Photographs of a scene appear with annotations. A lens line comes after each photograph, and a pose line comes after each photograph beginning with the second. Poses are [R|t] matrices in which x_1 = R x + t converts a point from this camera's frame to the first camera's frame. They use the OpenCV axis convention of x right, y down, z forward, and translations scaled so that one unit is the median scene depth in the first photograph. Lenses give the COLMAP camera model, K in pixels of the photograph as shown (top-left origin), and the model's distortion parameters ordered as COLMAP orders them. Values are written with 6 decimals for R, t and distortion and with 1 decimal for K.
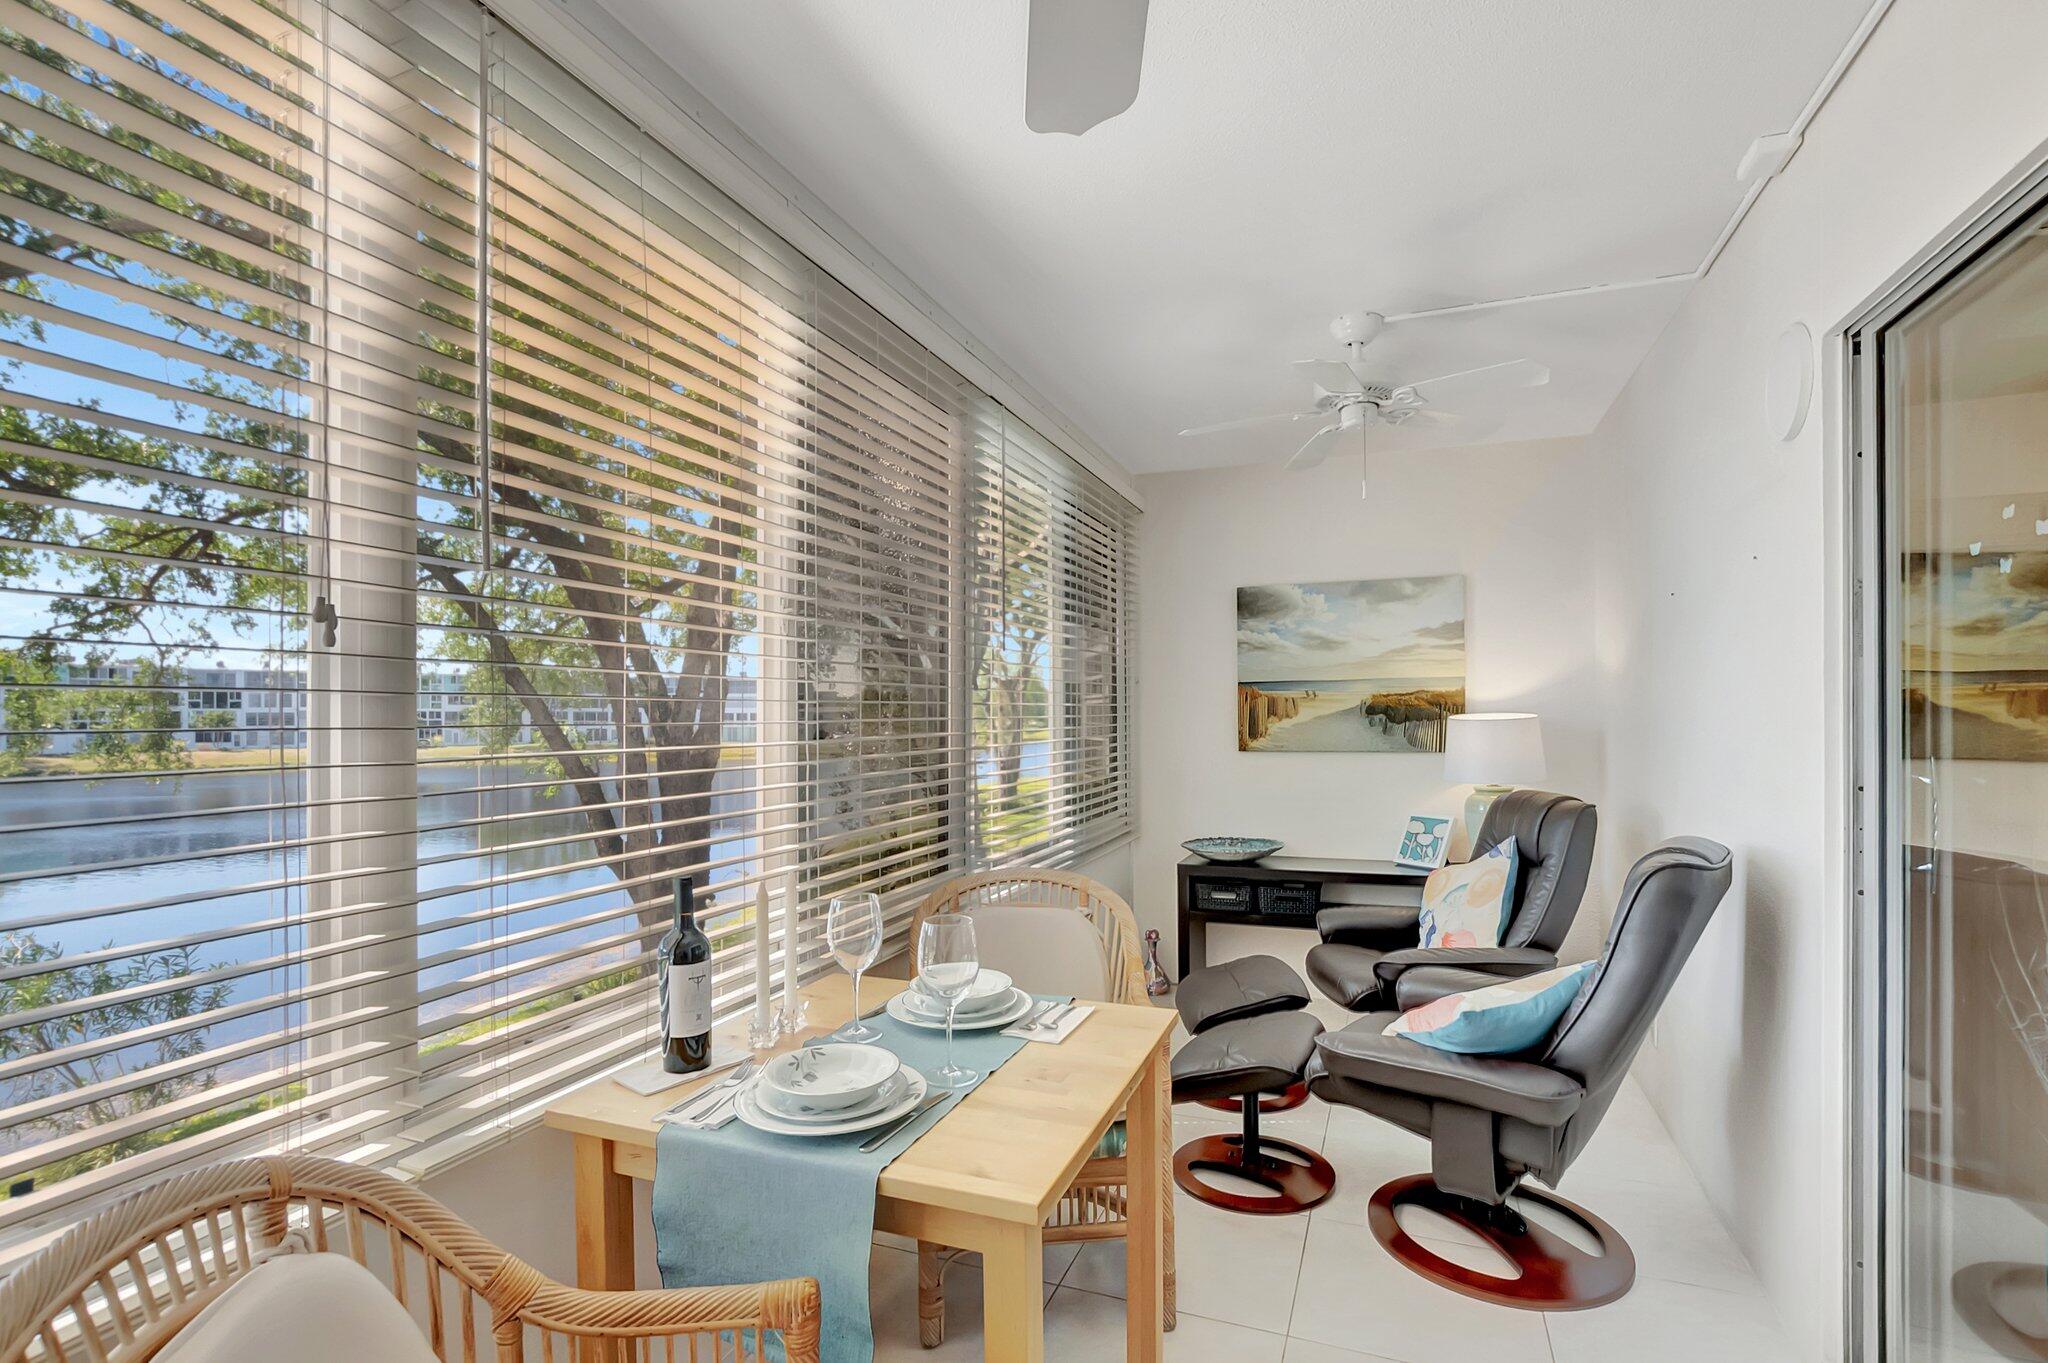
lens RADIAL K [[966.5, 0, 1027.6], [0, 966.5, 717.8], [0, 0, 1]] dist [-0.002742, -0.000128]
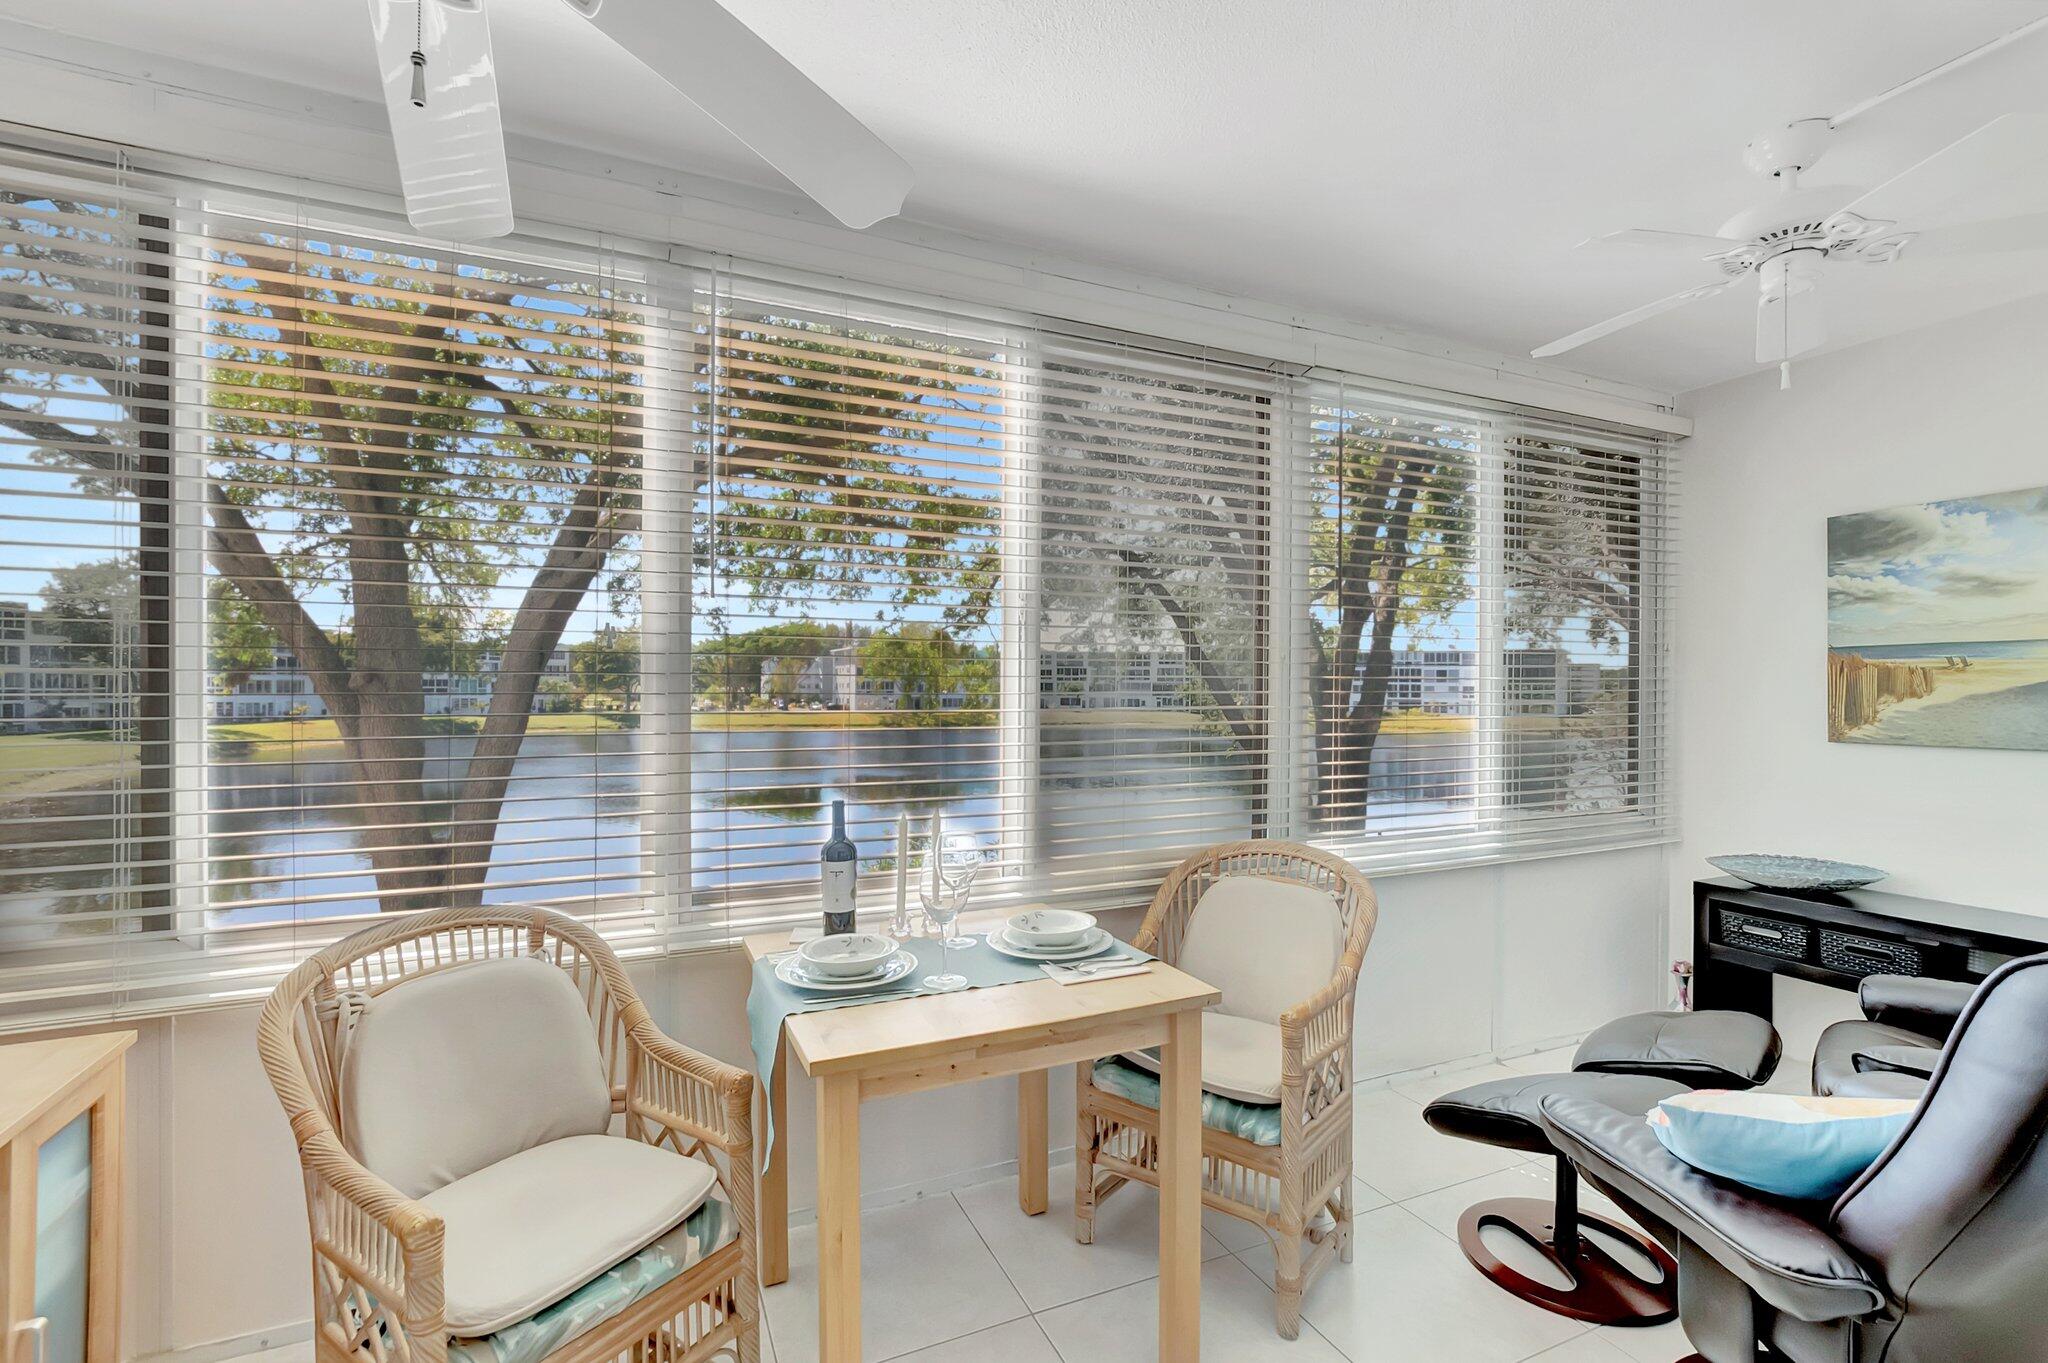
lens RADIAL K [[914.1, 0, 1024.0], [0, 914.1, 681.5], [0, 0, 1]] dist [0.001069, 0.000414]
pose [[0.712868, 0.003838, -0.701288, 0.276168], [-0.010436, 0.999932, -0.005136, -0.000892], [0.701221, 0.010980, 0.712859, 0.082464]]
